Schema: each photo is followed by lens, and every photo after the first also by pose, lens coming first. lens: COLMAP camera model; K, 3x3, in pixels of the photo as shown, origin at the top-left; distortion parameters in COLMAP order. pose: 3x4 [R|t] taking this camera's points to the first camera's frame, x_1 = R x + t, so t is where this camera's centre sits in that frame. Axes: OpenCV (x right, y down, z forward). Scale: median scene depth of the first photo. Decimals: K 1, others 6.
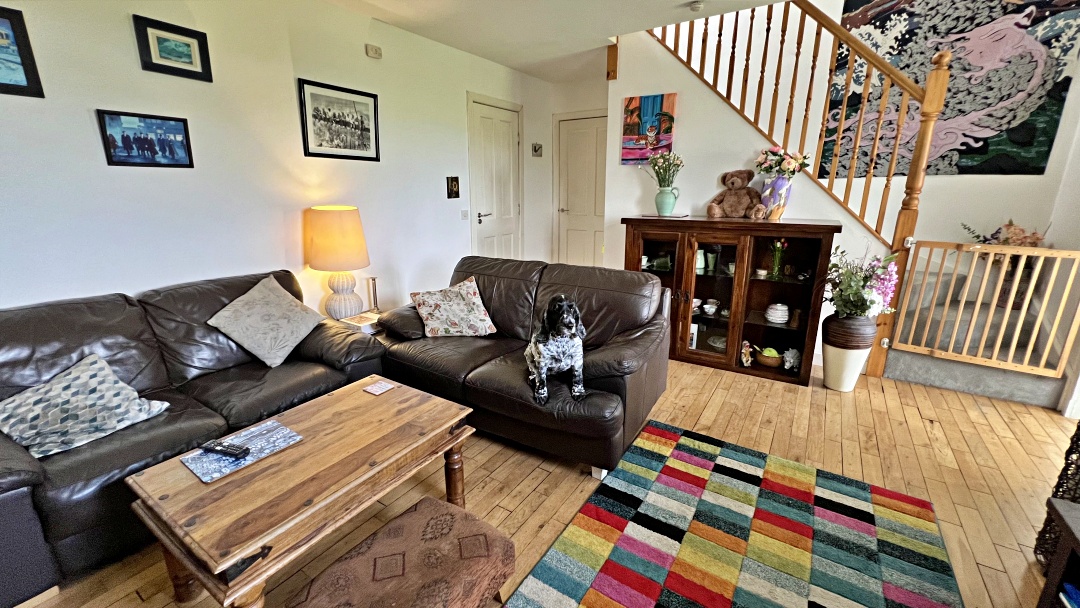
lens RADIAL K [[431.7, 0, 538.7], [0, 431.7, 303.3], [0, 0, 1]] dist [-0.002387, 0.001057]
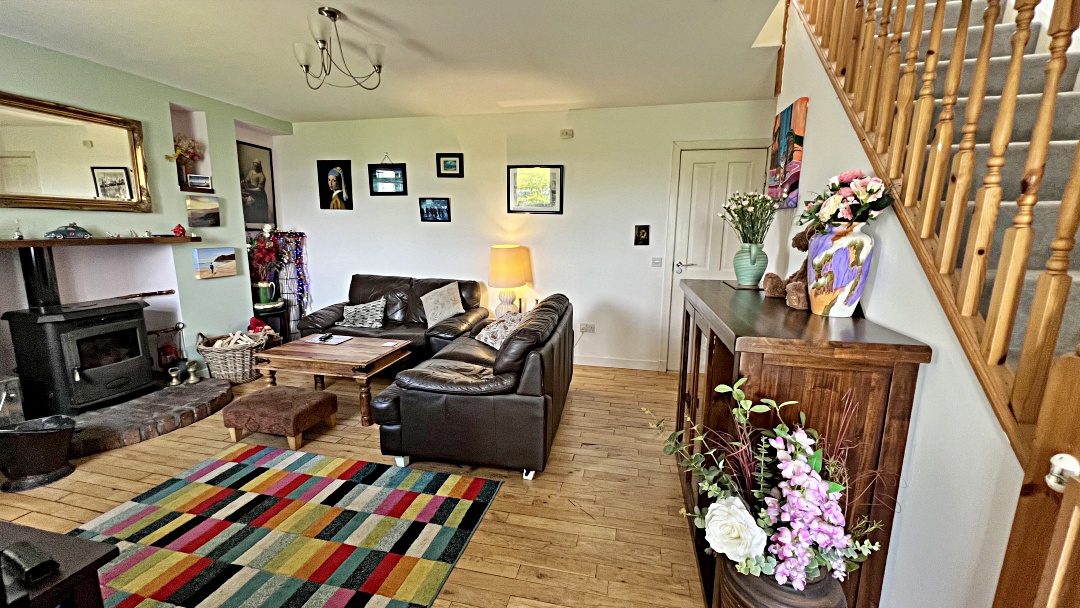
lens RADIAL K [[431.7, 0, 539.8], [0, 431.7, 302.3], [0, 0, 1]] dist [-0.002387, 0.001057]
pose [[0.347278, 0.169233, -0.922366, 1.225292], [-0.256550, 0.963203, 0.080133, -0.229086], [0.901987, 0.208805, 0.377916, 0.719481]]
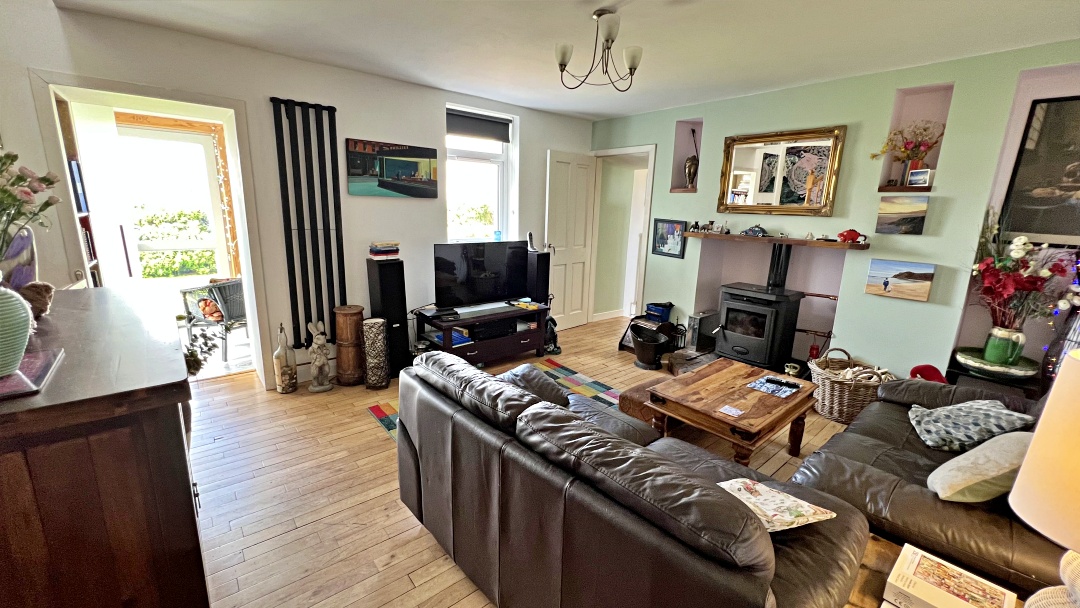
lens RADIAL K [[431.7, 0, 540.7], [0, 431.7, 301.8], [0, 0, 1]] dist [-0.002387, 0.001057]
pose [[-0.957144, -0.084647, 0.276966, -0.146231], [0.051189, 0.891830, 0.449465, -0.524107], [-0.285052, 0.444380, -0.849277, 1.696474]]
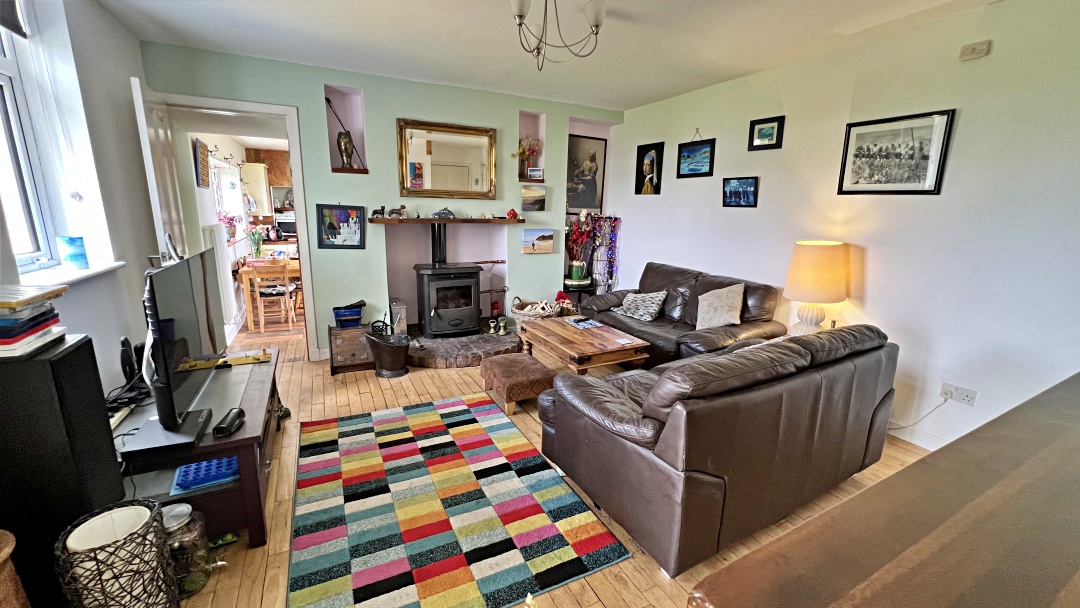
lens RADIAL K [[431.7, 0, 540.0], [0, 431.7, 302.3], [0, 0, 1]] dist [-0.002387, 0.001057]
pose [[-0.496685, 0.181451, -0.848752, 0.961780], [-0.242623, 0.909890, 0.336503, -0.344612], [0.833329, 0.373063, -0.407905, 1.136998]]
